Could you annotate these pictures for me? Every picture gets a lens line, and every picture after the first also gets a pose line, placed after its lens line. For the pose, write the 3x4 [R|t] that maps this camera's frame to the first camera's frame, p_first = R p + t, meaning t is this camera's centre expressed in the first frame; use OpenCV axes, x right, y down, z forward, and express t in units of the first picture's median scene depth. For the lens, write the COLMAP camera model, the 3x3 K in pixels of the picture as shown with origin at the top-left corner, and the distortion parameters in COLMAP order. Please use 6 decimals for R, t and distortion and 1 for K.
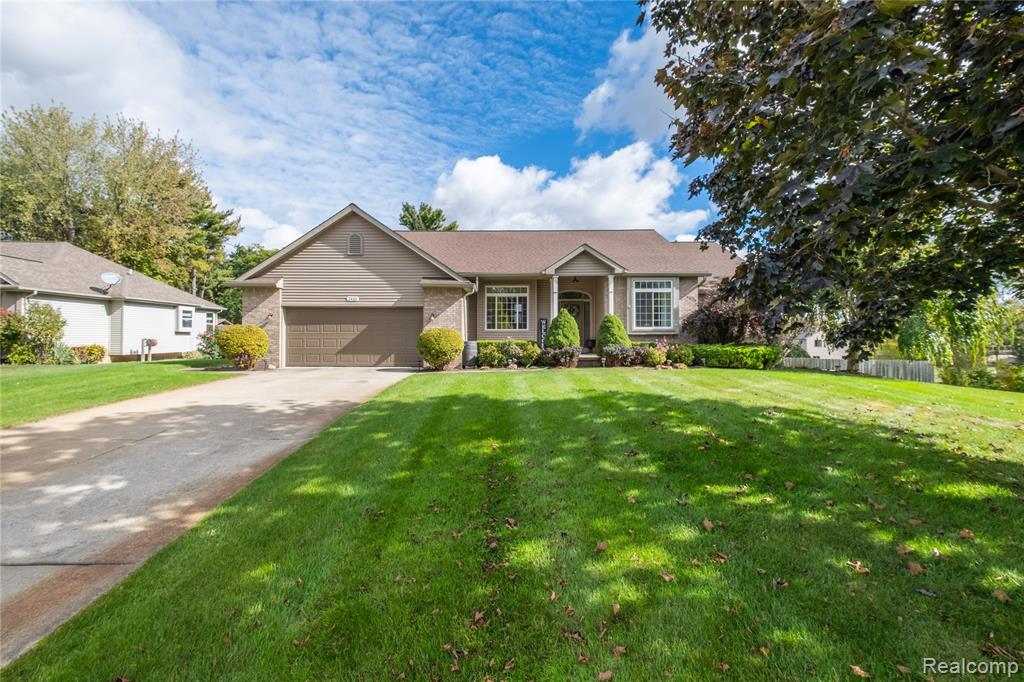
lens RADIAL K [[447.8, 0, 502.6], [0, 447.8, 337.3], [0, 0, 1]] dist [0.010477, -0.002172]
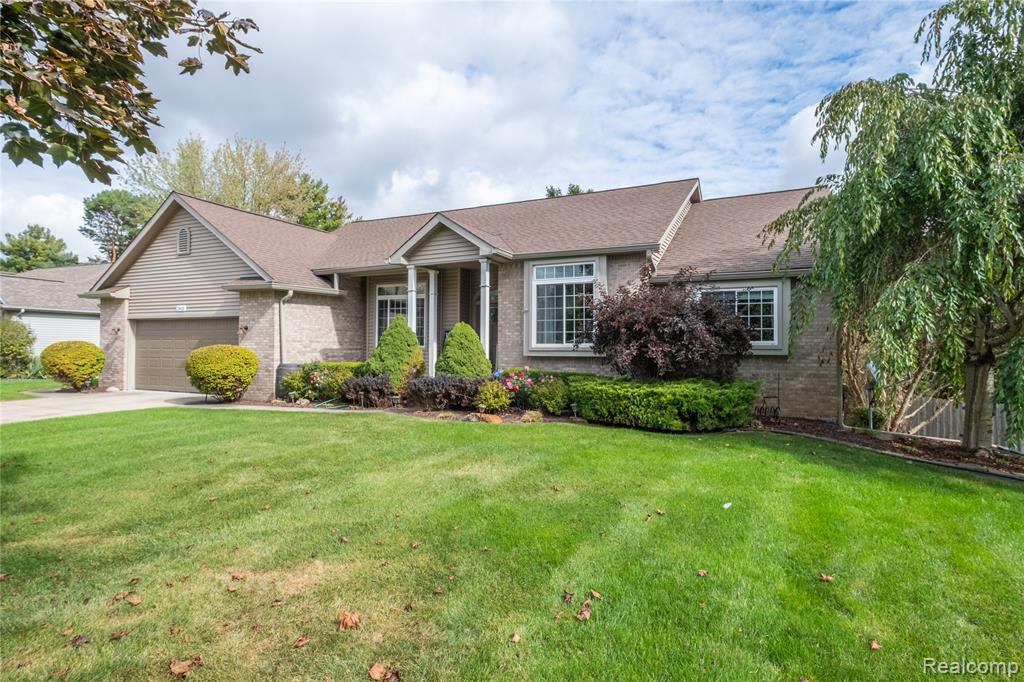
lens RADIAL K [[544.1, 0, 510.8], [0, 544.1, 340.3], [0, 0, 1]] dist [-0.001300, -0.000022]
pose [[0.899511, 0.000283, -0.436897, 0.582672], [-0.008882, 0.999805, -0.017639, -0.014535], [0.436807, 0.019747, 0.899338, 0.338490]]
